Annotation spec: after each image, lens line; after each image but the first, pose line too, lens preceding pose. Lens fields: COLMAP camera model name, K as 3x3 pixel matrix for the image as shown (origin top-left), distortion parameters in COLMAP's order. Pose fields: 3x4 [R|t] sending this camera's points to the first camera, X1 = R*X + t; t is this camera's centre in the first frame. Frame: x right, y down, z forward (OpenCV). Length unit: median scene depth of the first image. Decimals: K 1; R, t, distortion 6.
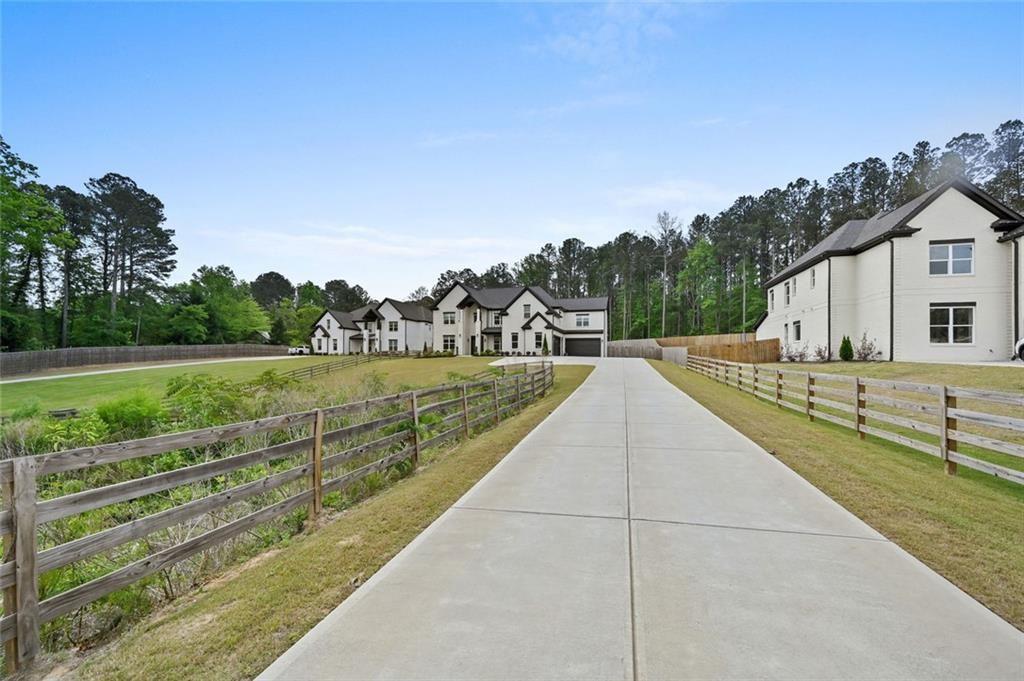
lens RADIAL K [[410.9, 0, 512.9], [0, 410.9, 340.0], [0, 0, 1]] dist [0.000582, -0.000007]
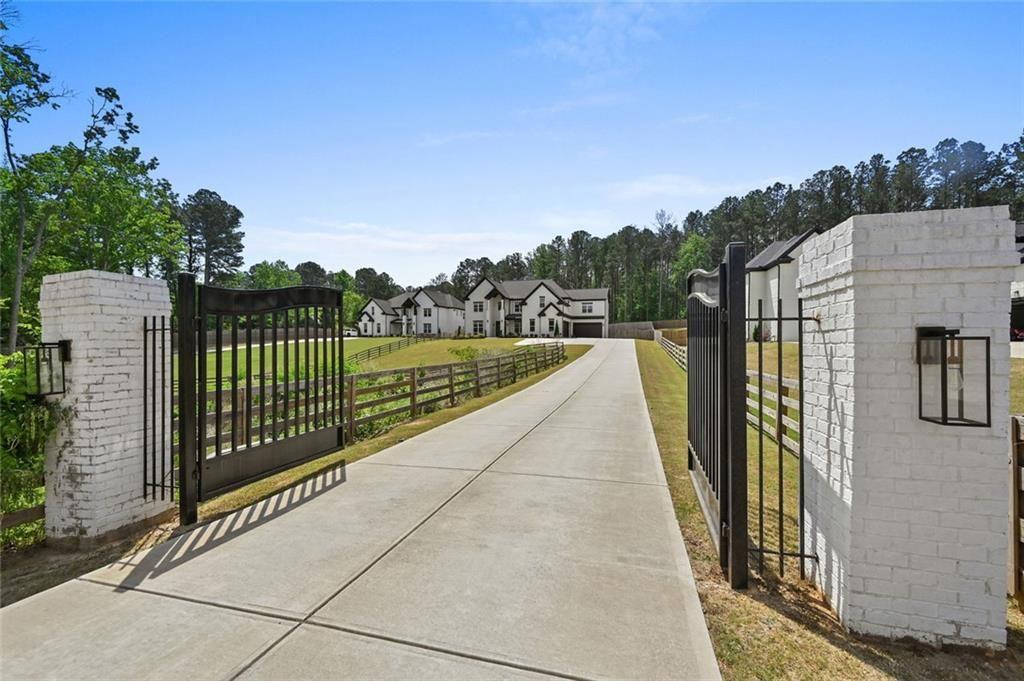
lens RADIAL K [[410.9, 0, 513.9], [0, 410.9, 342.3], [0, 0, 1]] dist [0.000582, -0.000007]
pose [[0.999821, -0.002865, -0.018676, -0.020221], [0.003887, 0.998483, 0.054919, -0.011042], [0.018490, -0.054982, 0.998316, -0.181960]]
